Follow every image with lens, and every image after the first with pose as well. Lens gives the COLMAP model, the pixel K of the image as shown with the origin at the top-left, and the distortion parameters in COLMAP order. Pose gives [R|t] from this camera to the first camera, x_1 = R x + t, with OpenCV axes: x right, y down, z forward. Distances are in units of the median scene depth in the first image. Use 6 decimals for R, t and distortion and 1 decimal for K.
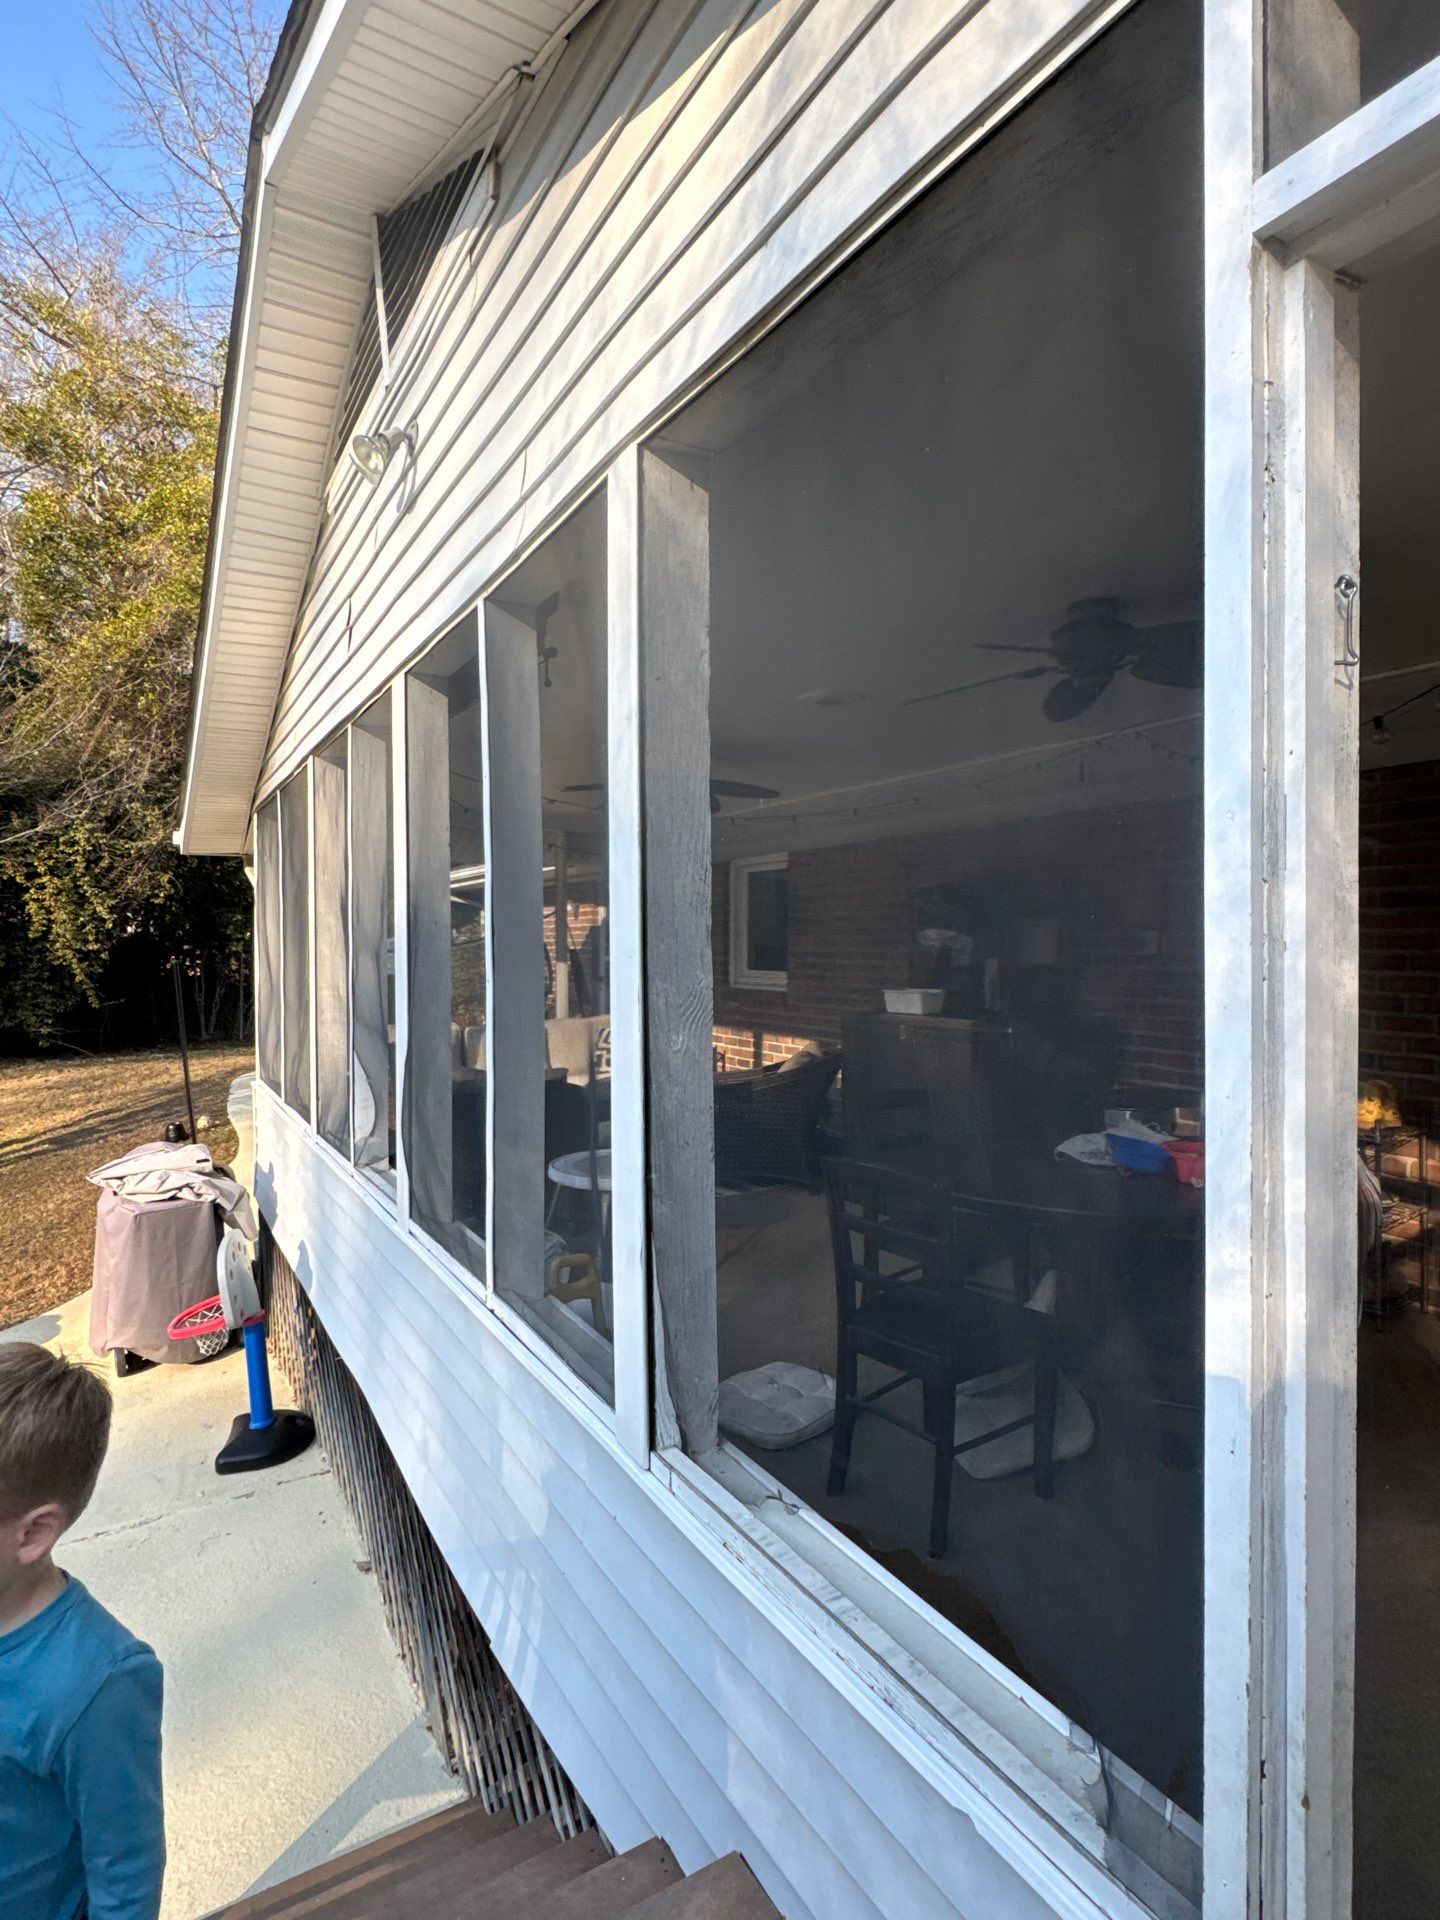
lens RADIAL K [[1017.2, 0, 723.7], [0, 1017.2, 958.3], [0, 0, 1]] dist [-0.002855, 0.001273]
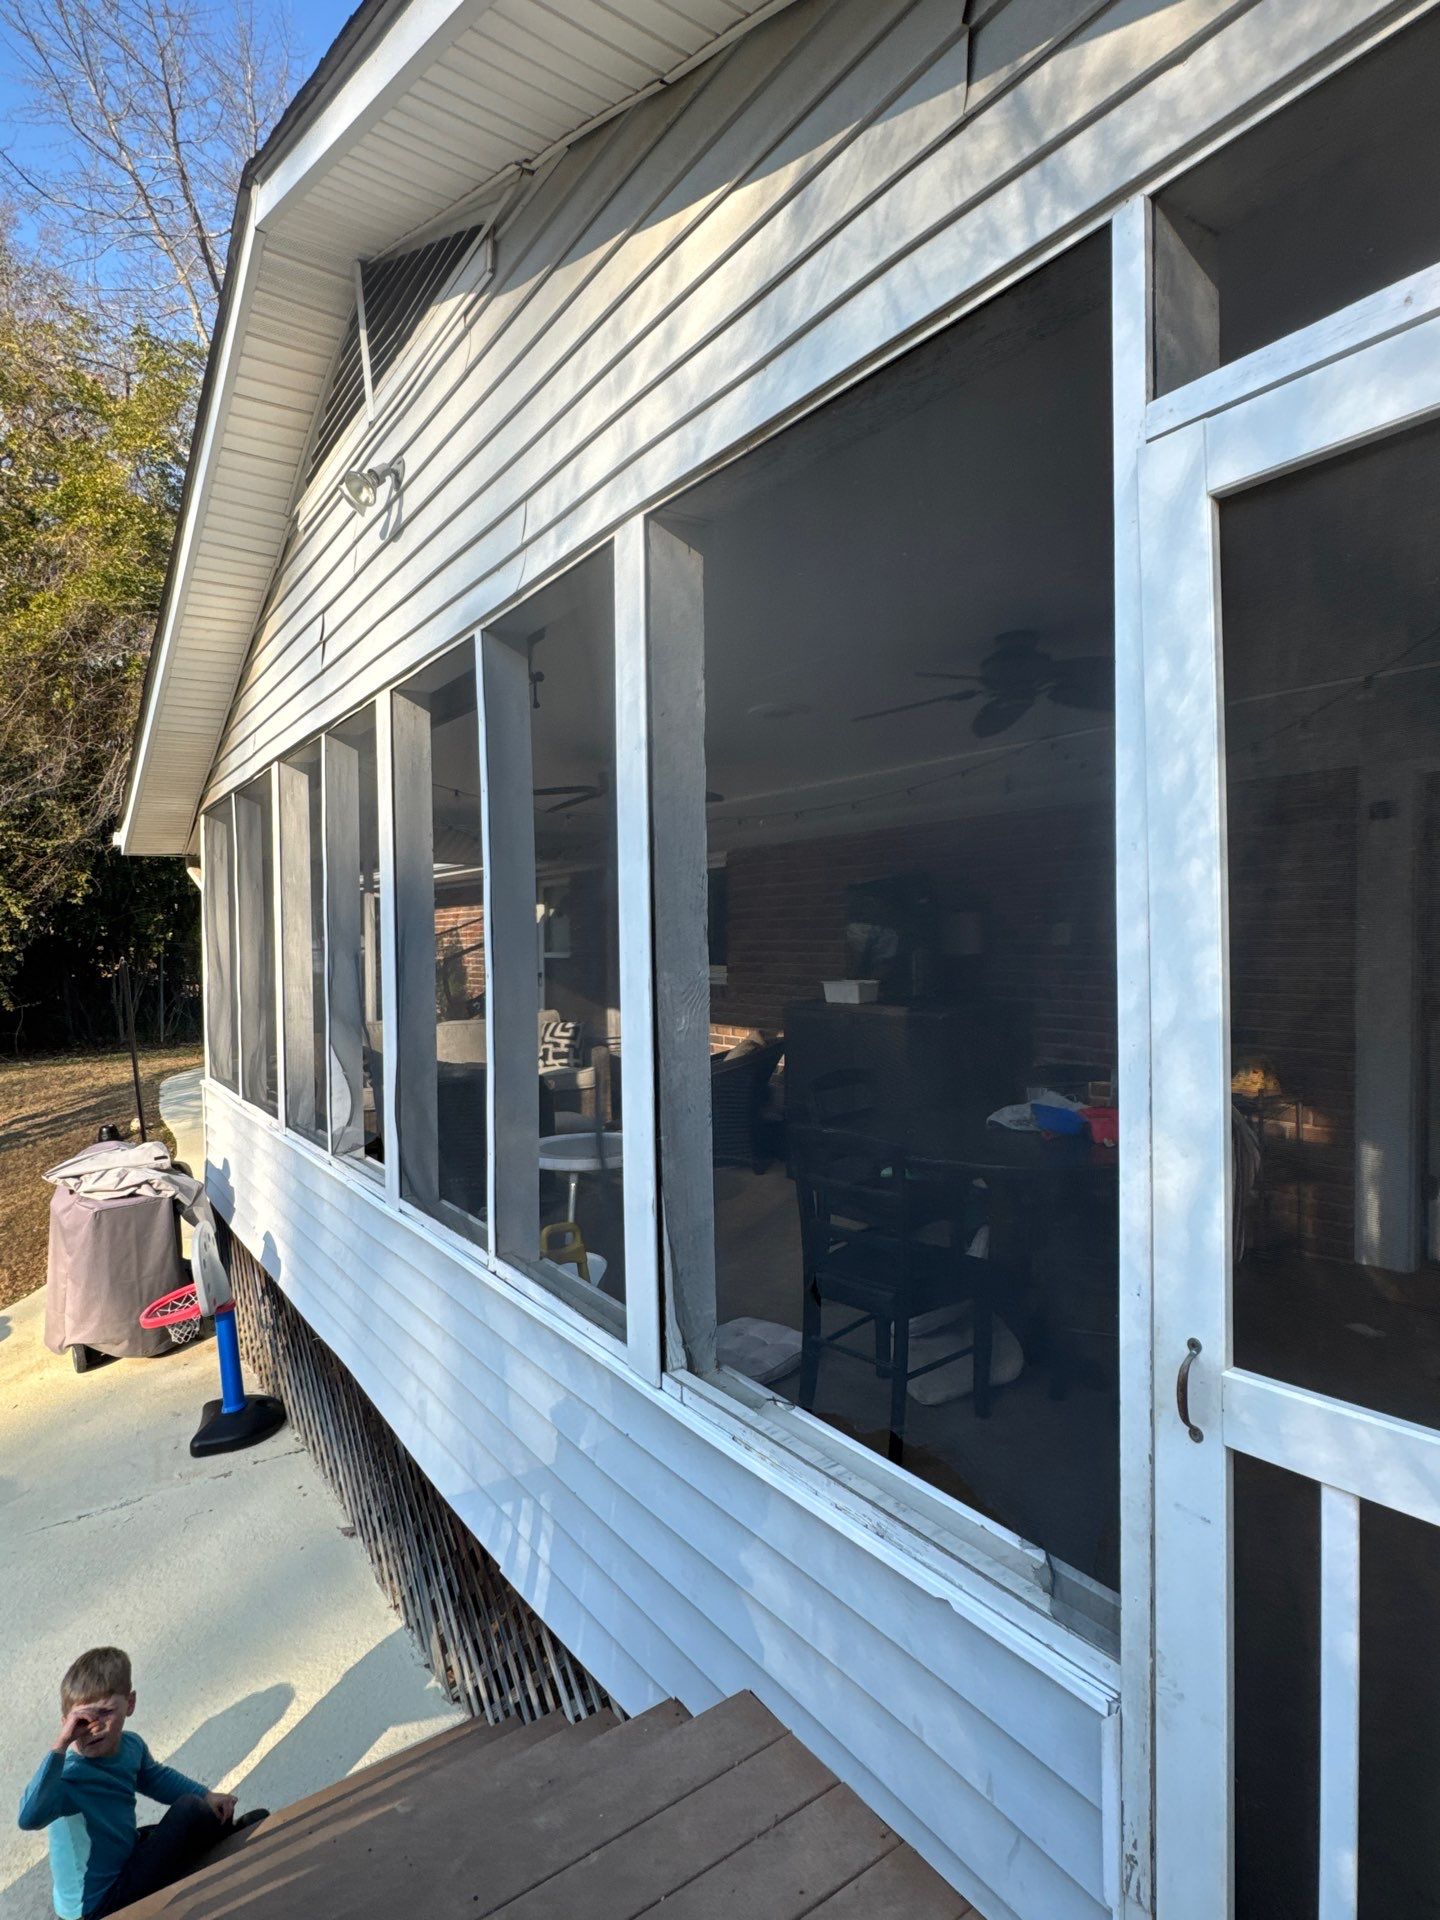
lens RADIAL K [[1017.2, 0, 724.5], [0, 1017.2, 960.2], [0, 0, 1]] dist [-0.002855, 0.001273]
pose [[0.996907, -0.010202, 0.077921, -0.051282], [0.009710, 0.999930, 0.006697, 0.000877], [-0.077983, -0.005920, 0.996937, -0.103480]]
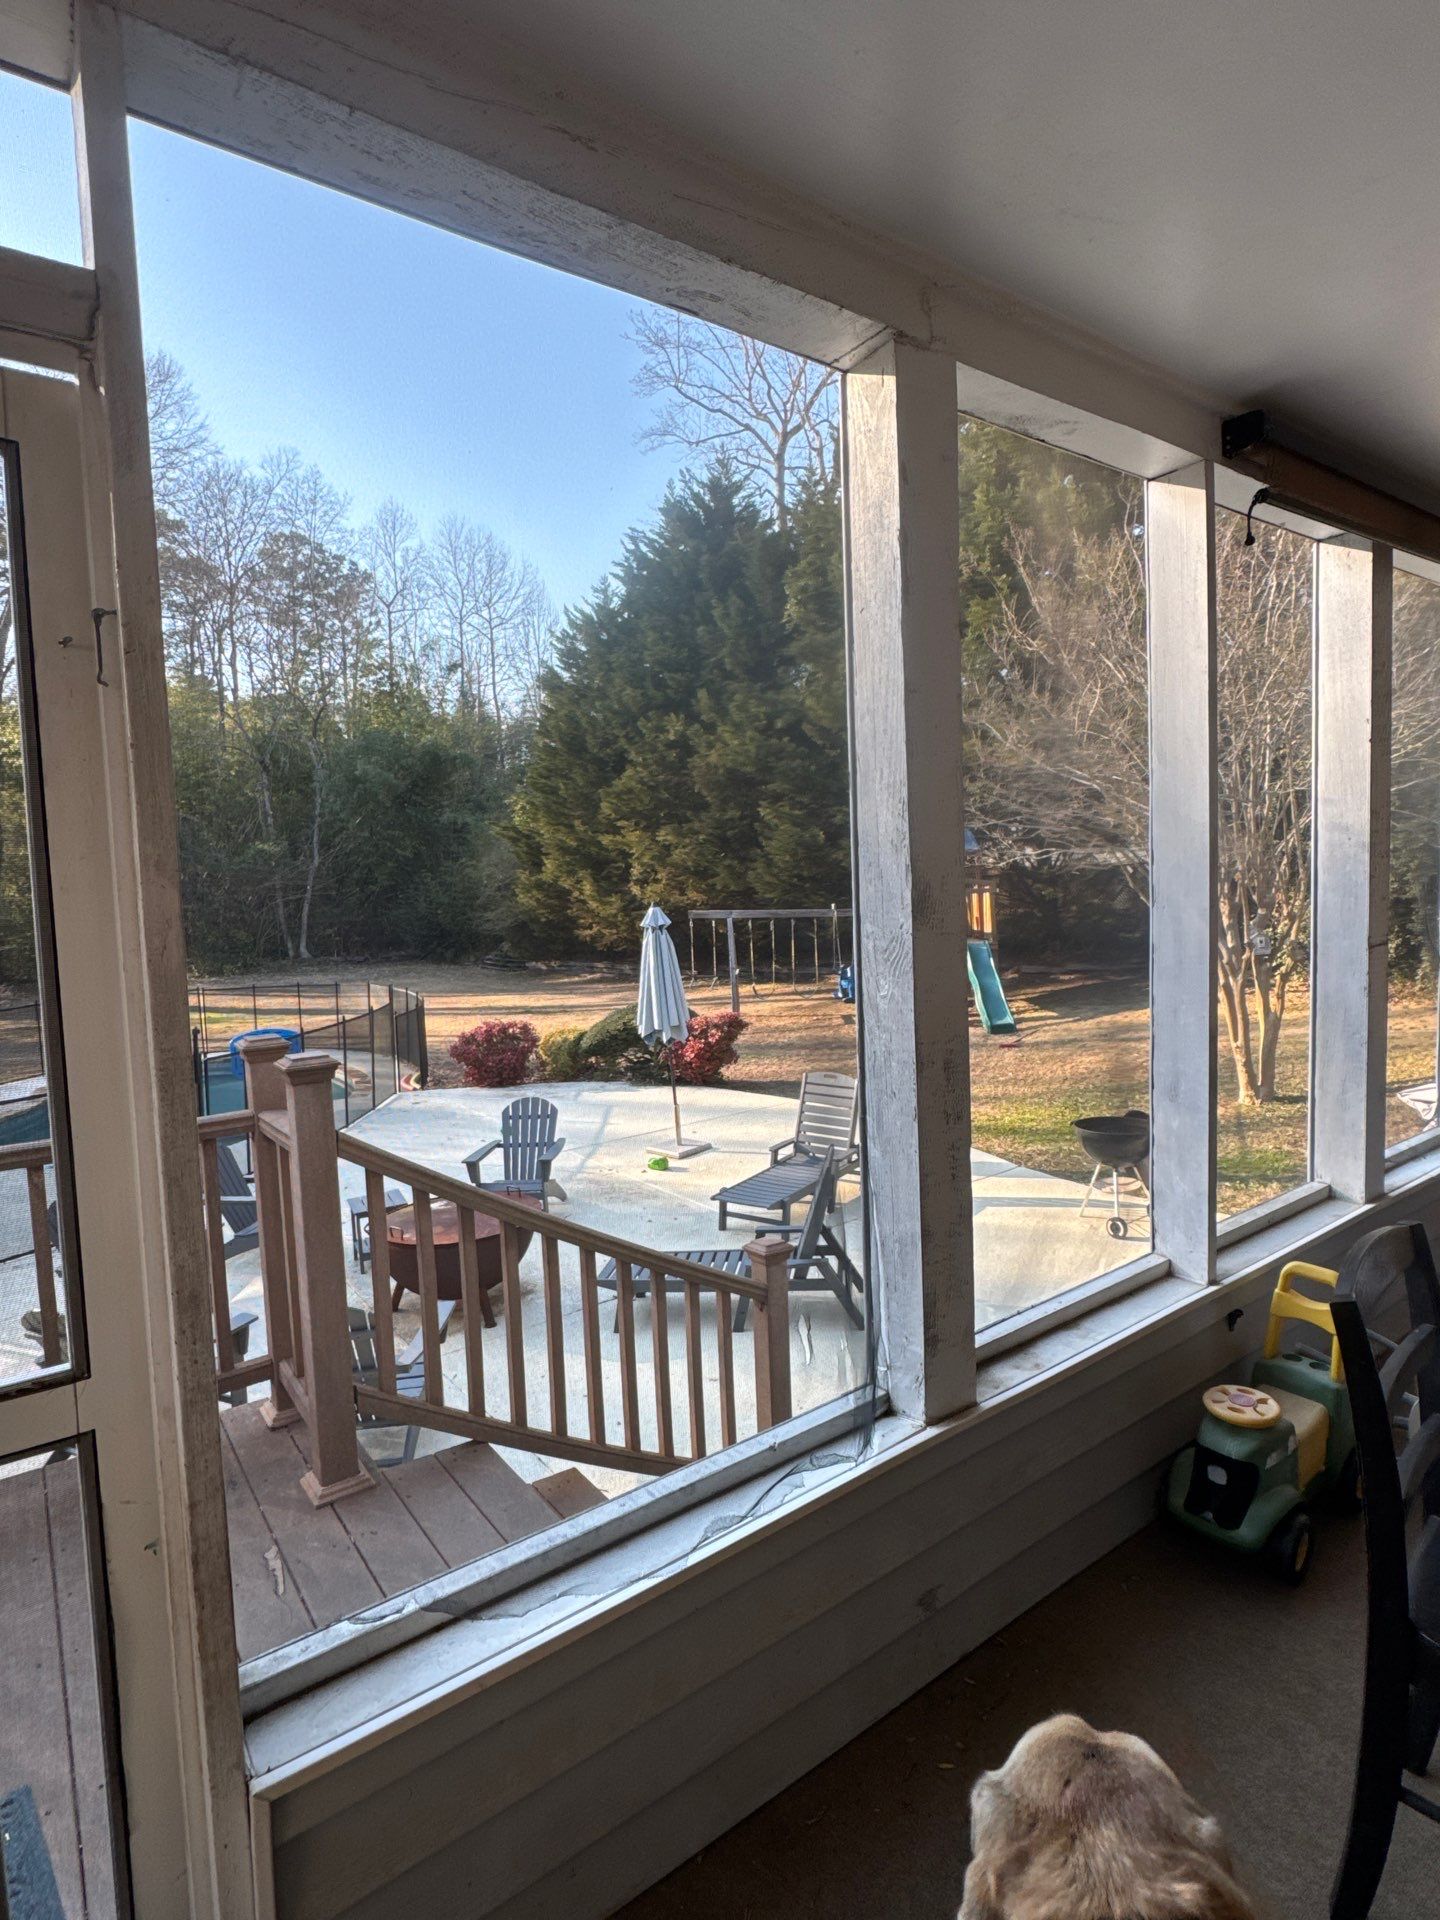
lens RADIAL K [[1017.2, 0, 728.1], [0, 1017.2, 960.5], [0, 0, 1]] dist [-0.002855, 0.001273]
pose [[0.093059, 0.071790, -0.993069, 0.530669], [0.023119, 0.996972, 0.074239, -0.010290], [0.995392, -0.029868, 0.091118, 0.453553]]
